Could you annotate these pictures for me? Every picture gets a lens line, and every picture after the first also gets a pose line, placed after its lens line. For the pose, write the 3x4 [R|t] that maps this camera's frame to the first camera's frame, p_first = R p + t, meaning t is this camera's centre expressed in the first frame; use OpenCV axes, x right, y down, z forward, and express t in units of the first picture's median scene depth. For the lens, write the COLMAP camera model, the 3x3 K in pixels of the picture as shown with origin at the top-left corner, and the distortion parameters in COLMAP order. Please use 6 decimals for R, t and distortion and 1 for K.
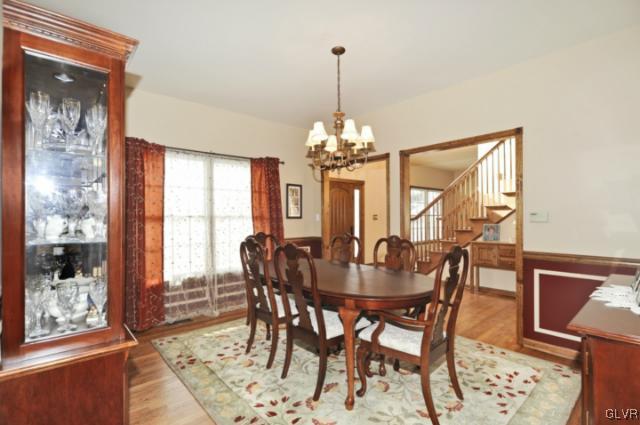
lens RADIAL K [[307.7, 0, 320.0], [0, 307.7, 212.5], [0, 0, 1]] dist [-0.001089, 0.000322]
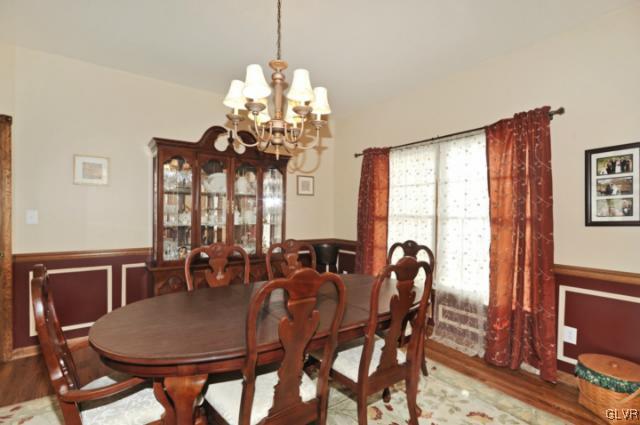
lens RADIAL K [[307.7, 0, 320.0], [0, 307.7, 212.5], [0, 0, 1]] dist [-0.001089, 0.000322]
pose [[-0.106883, -0.000049, -0.994272, 0.512985], [0.000707, 1.000000, -0.000125, 0.000713], [0.994271, -0.000717, -0.106883, 0.837656]]
